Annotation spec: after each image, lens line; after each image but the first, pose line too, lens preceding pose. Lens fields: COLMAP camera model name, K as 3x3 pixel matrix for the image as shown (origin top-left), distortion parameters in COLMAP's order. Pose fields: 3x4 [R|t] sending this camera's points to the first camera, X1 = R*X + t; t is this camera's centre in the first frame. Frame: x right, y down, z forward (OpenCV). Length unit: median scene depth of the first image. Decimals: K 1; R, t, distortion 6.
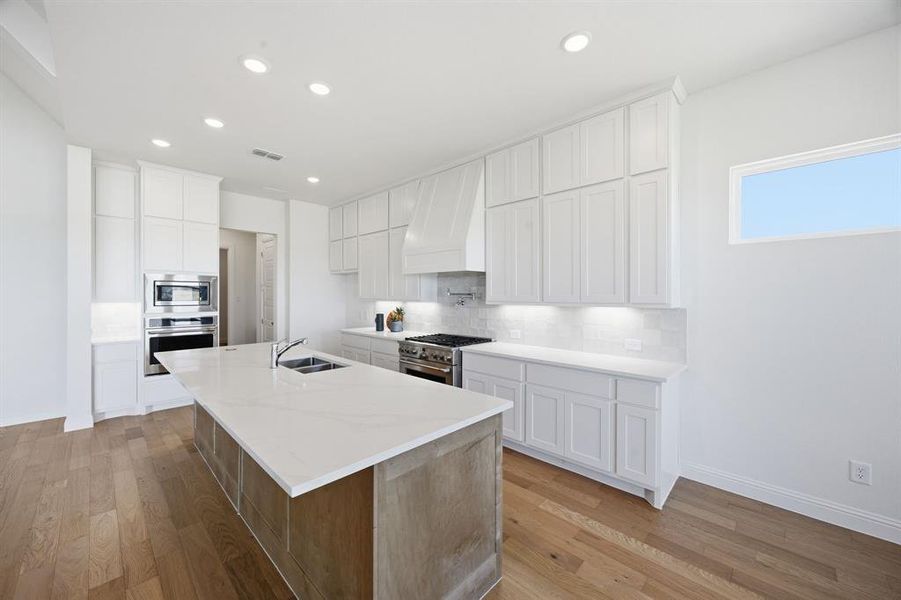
lens RADIAL K [[346.2, 0, 448.4], [0, 346.2, 292.1], [0, 0, 1]] dist [-0.006893, -0.000315]
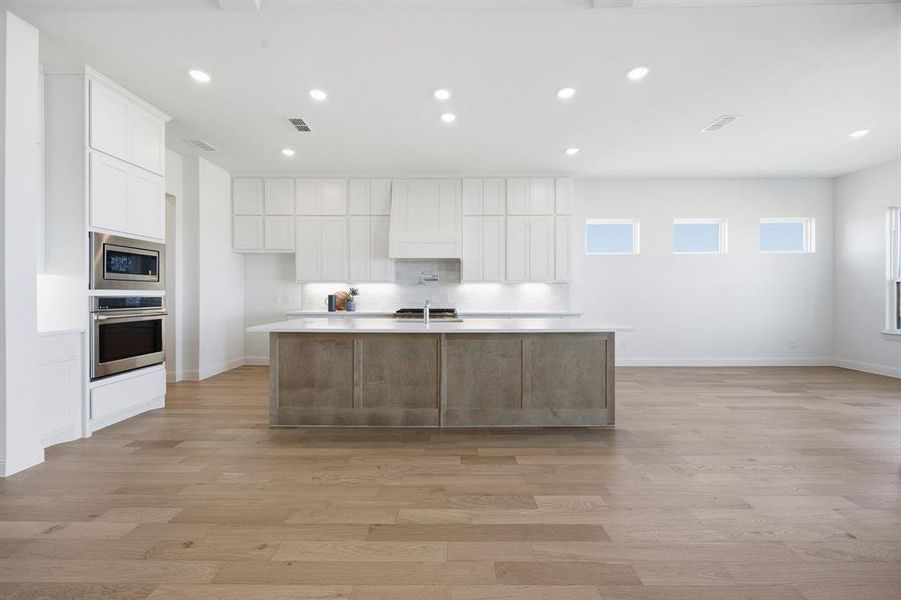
lens RADIAL K [[346.2, 0, 453.0], [0, 346.2, 296.3], [0, 0, 1]] dist [-0.006893, -0.000315]
pose [[0.711677, -0.010094, 0.702434, -0.797445], [-0.001716, 0.999869, 0.016107, 0.058832], [-0.702505, -0.012669, 0.711566, 0.004316]]
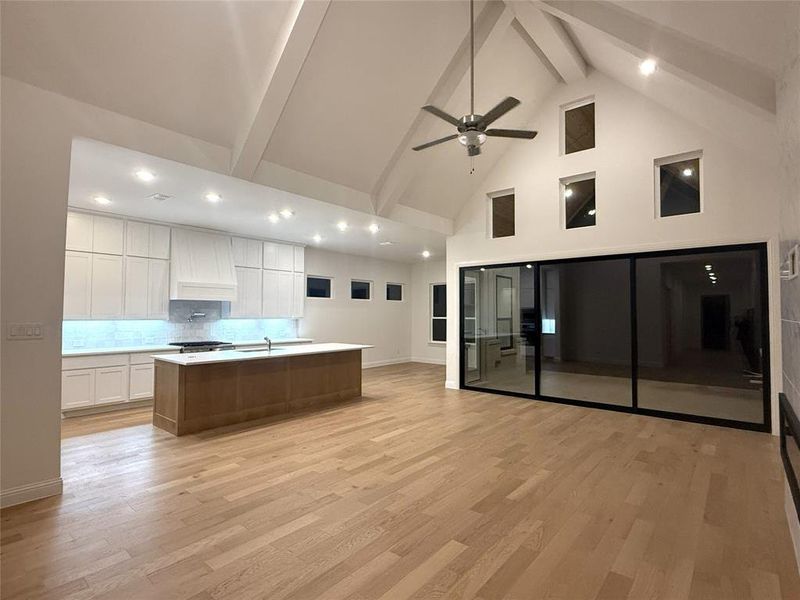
lens RADIAL K [[408.5, 0, 399.2], [0, 408.5, 301.5], [0, 0, 1]] dist [-0.000486, -0.000011]
pose [[-0.079955, 0.022534, 0.996544, -1.779817], [-0.010371, 0.999672, -0.023437, -0.018015], [-0.996745, -0.012209, -0.079695, 0.263267]]
